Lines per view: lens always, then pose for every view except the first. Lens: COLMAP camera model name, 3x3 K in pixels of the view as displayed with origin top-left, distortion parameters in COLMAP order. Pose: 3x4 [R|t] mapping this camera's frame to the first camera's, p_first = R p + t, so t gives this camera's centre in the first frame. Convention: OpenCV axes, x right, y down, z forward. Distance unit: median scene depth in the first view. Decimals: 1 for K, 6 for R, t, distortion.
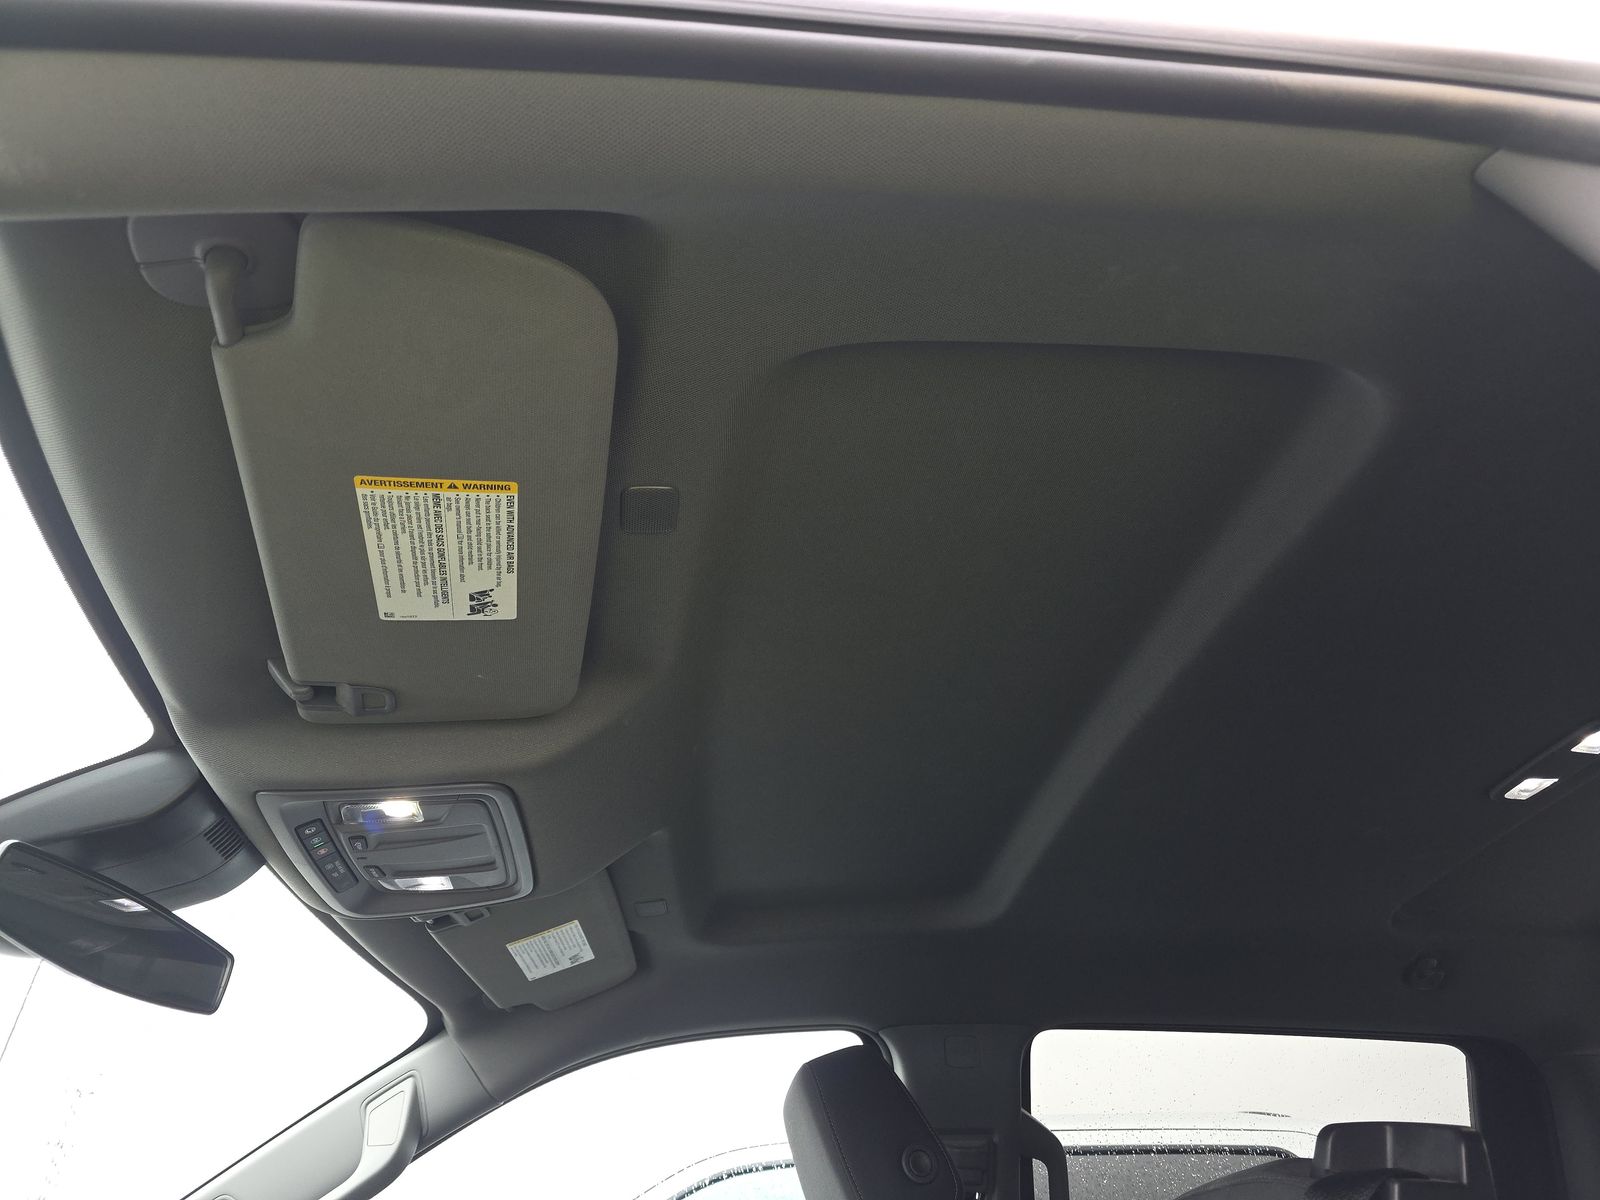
lens RADIAL K [[1077.5, 0, 805.1], [0, 1077.5, 602.4], [0, 0, 1]] dist [0.067587, -0.070602]
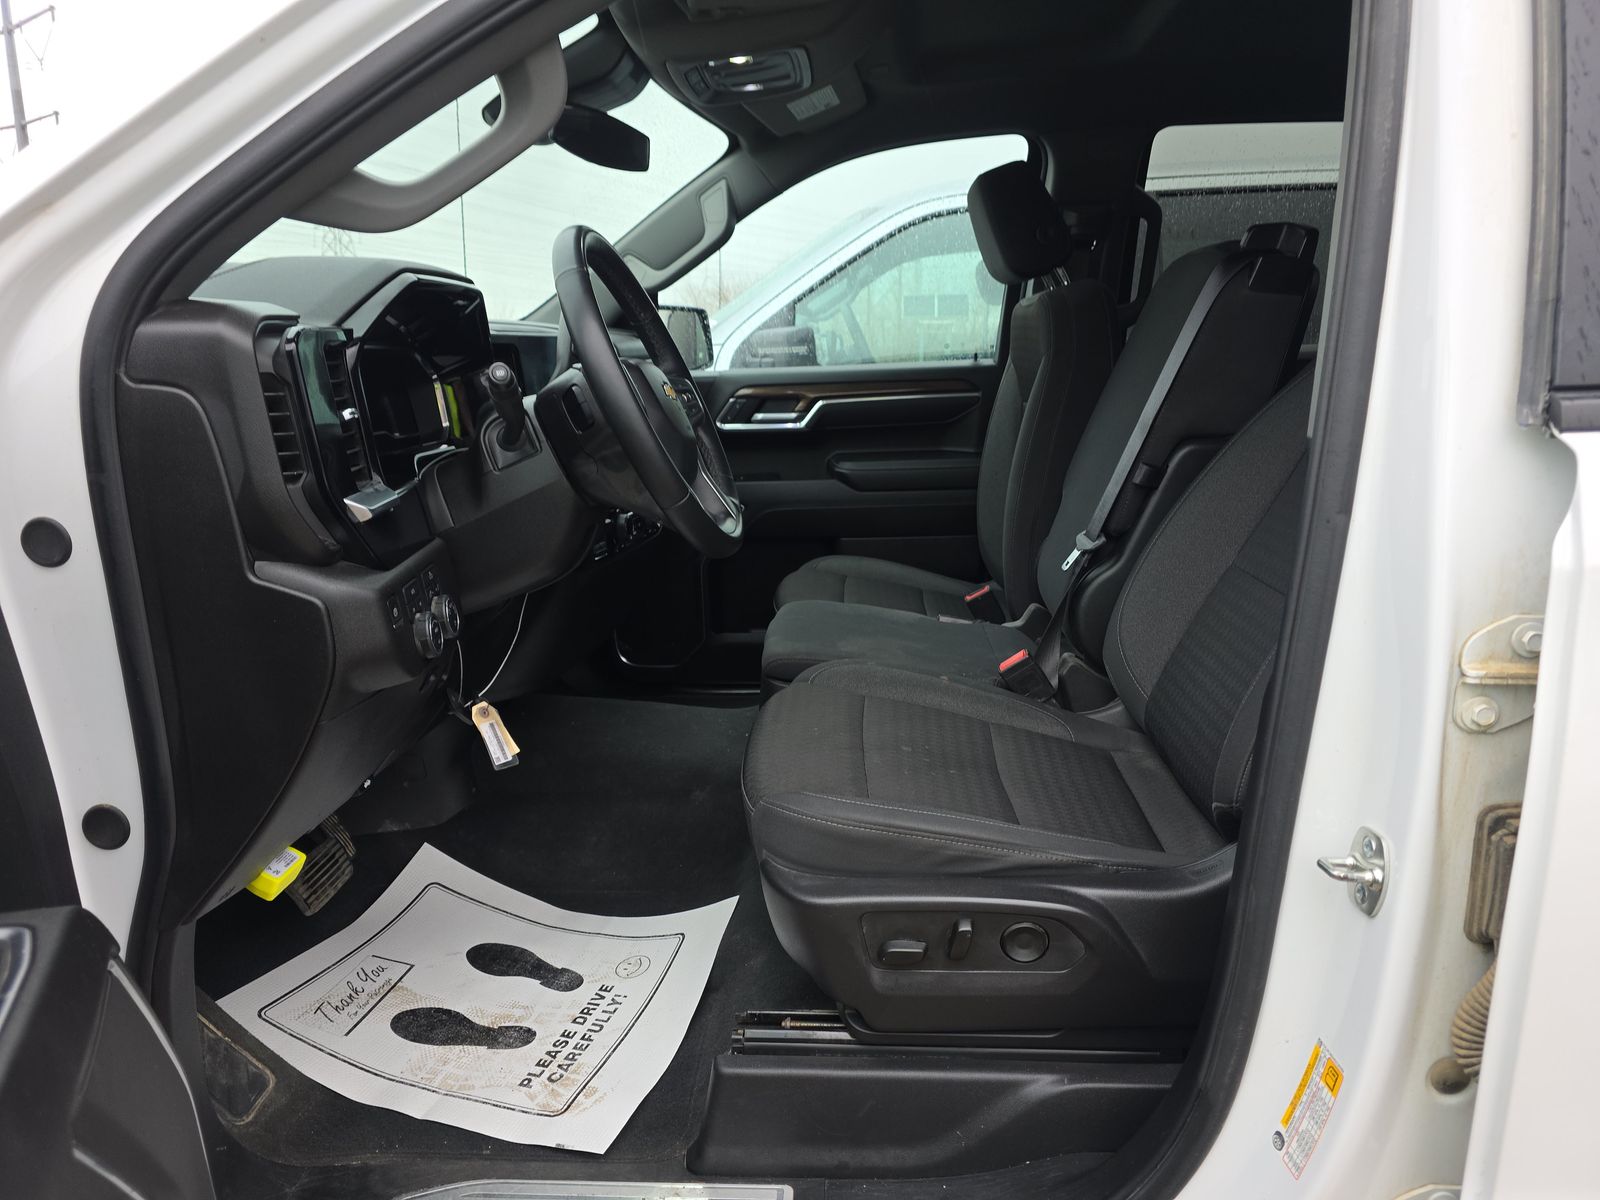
lens RADIAL K [[1077.5, 0, 805.1], [0, 1077.5, 602.4], [0, 0, 1]] dist [0.067587, -0.070602]
pose [[0.985777, 0.020174, -0.166842, 0.017912], [0.111522, 0.664155, 0.739230, -0.318034], [0.125722, -0.747323, 0.652459, -0.470733]]
